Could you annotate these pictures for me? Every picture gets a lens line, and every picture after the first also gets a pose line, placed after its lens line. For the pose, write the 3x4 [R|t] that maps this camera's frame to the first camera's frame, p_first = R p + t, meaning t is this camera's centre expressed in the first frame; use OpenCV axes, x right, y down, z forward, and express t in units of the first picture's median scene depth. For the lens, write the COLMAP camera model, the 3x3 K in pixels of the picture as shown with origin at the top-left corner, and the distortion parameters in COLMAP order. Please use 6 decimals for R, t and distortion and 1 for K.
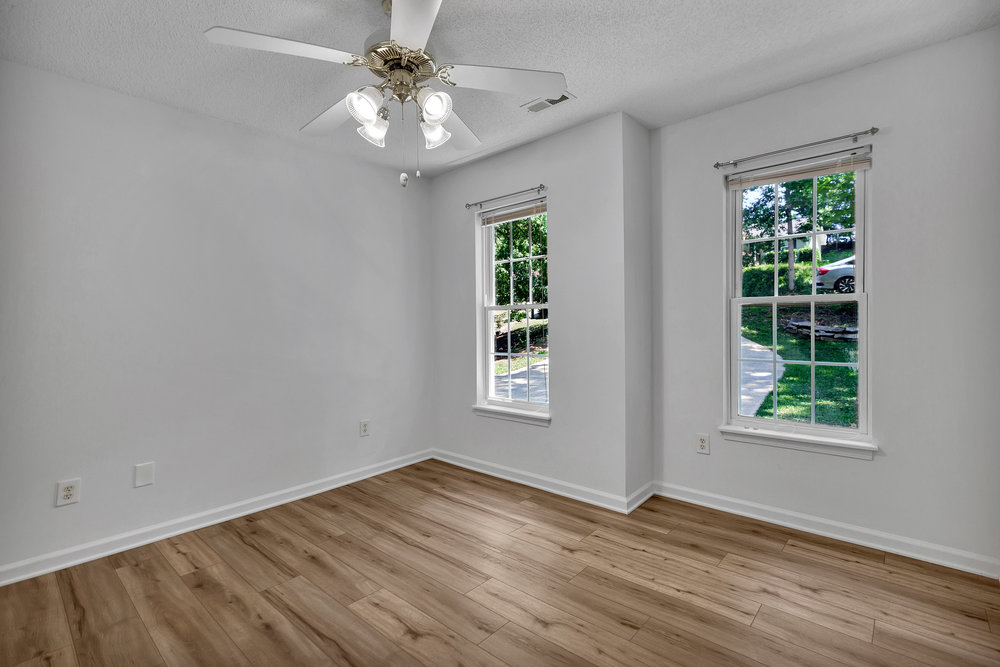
lens RADIAL K [[452.2, 0, 497.6], [0, 452.2, 328.3], [0, 0, 1]] dist [-0.036936, -0.001329]
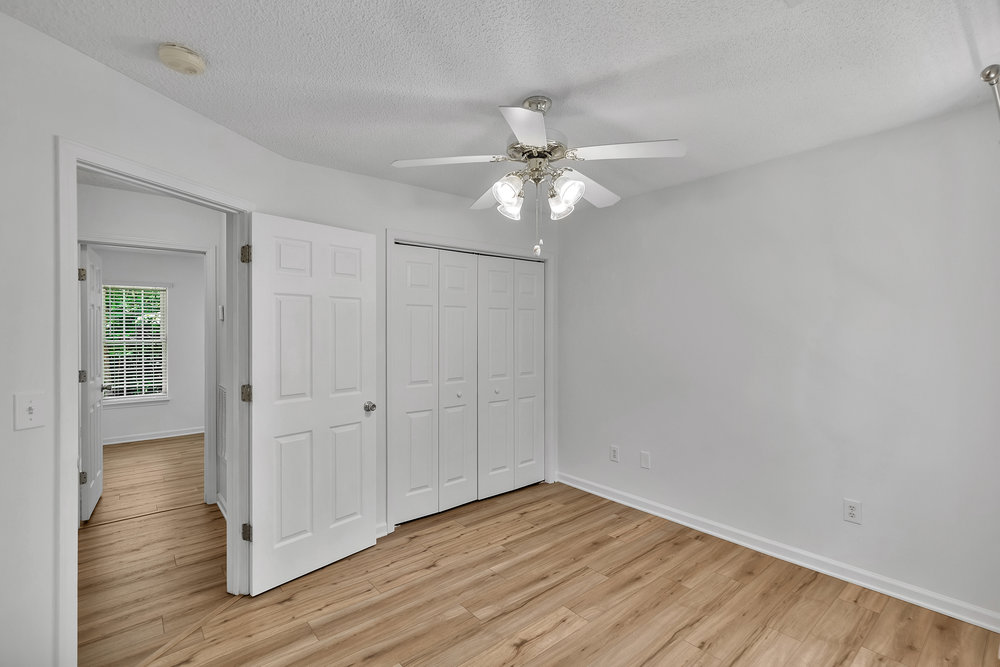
lens RADIAL K [[476.8, 0, 497.6], [0, 476.8, 329.9], [0, 0, 1]] dist [0.017063, 0.000883]
pose [[-0.138102, 0.028948, -0.989995, 0.698538], [-0.004510, 0.999544, 0.029856, -0.102972], [0.990408, 0.008588, -0.137909, 0.767055]]
